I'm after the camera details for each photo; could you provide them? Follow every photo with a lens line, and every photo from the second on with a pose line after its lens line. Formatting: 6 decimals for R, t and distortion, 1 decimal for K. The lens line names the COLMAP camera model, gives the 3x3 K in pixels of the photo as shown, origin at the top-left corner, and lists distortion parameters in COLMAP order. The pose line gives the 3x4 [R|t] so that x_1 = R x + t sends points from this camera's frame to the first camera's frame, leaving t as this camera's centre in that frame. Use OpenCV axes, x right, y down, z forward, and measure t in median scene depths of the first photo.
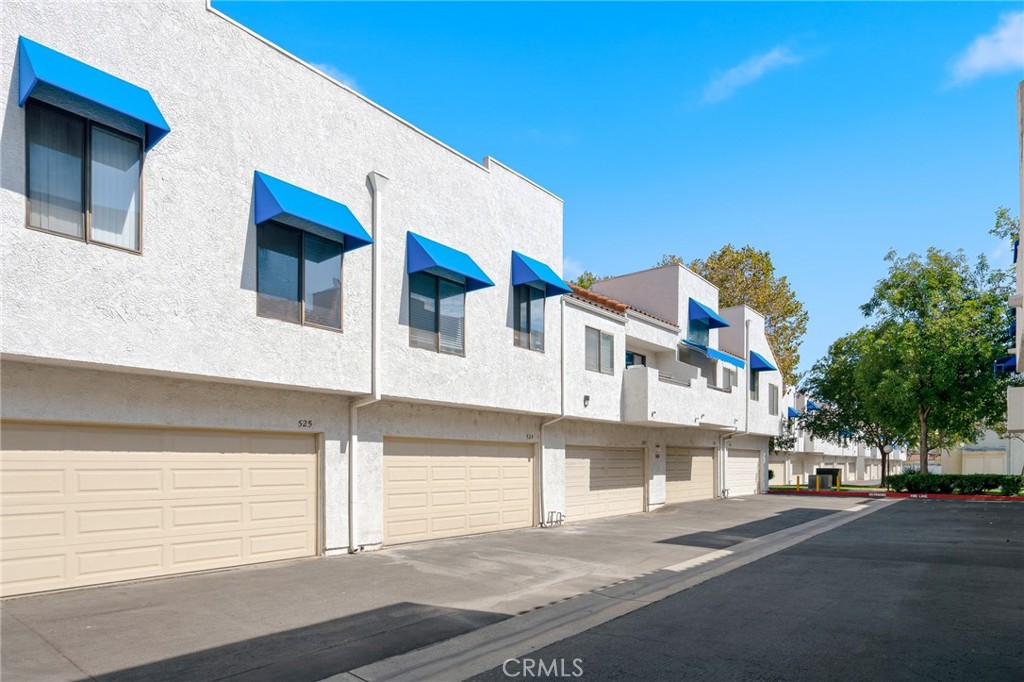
lens RADIAL K [[606.6, 0, 512.0], [0, 606.6, 341.0], [0, 0, 1]] dist [-0.003410, -0.000061]
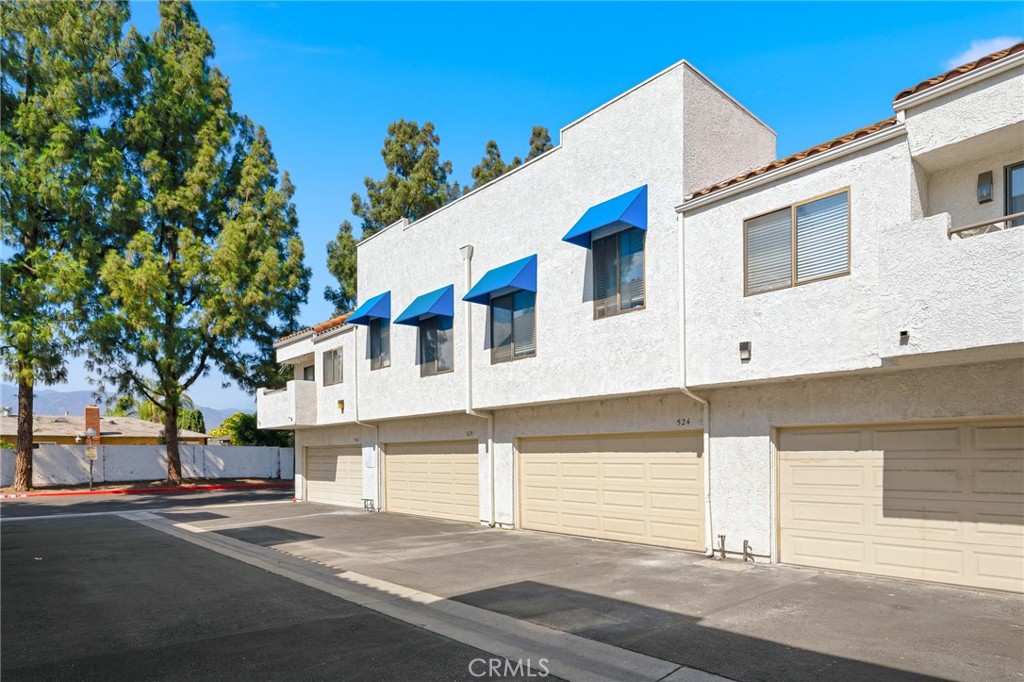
lens RADIAL K [[574.4, 0, 513.7], [0, 574.4, 356.6], [0, 0, 1]] dist [-0.002522, -0.001037]
pose [[-0.159060, -0.172517, -0.972079, 0.819482], [0.197181, 0.959225, -0.202500, 0.204952], [0.967378, -0.223885, -0.118557, 1.025949]]
